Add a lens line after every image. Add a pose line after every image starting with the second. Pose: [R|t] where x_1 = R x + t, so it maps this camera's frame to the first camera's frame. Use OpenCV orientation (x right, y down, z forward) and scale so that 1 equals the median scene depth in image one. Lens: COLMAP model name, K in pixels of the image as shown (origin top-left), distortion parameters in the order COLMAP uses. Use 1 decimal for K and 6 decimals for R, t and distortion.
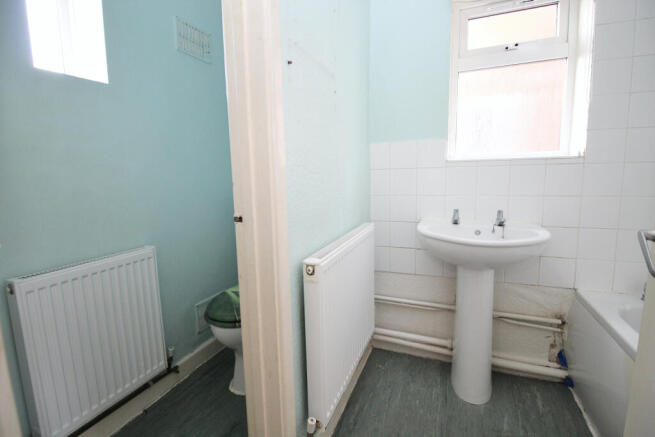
lens RADIAL K [[313.0, 0, 326.9], [0, 313.0, 213.9], [0, 0, 1]] dist [0.000934, -0.000043]
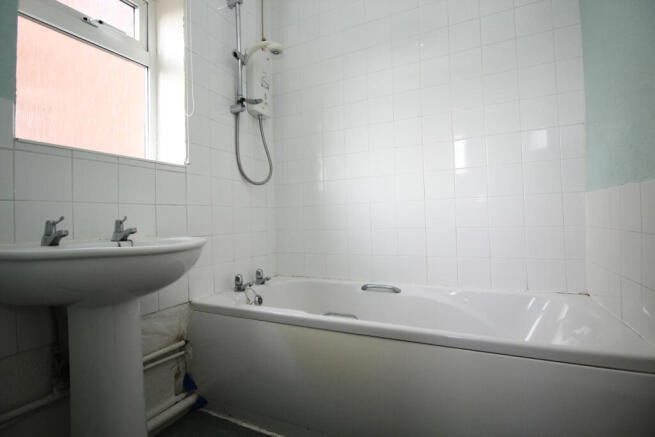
lens RADIAL K [[313.0, 0, 326.9], [0, 313.0, 213.9], [0, 0, 1]] dist [0.000934, -0.000043]
pose [[0.079754, 0.036716, 0.996138, -0.138922], [0.158958, 0.986065, -0.049072, 0.085913], [-0.984059, 0.162258, 0.072806, 0.455769]]
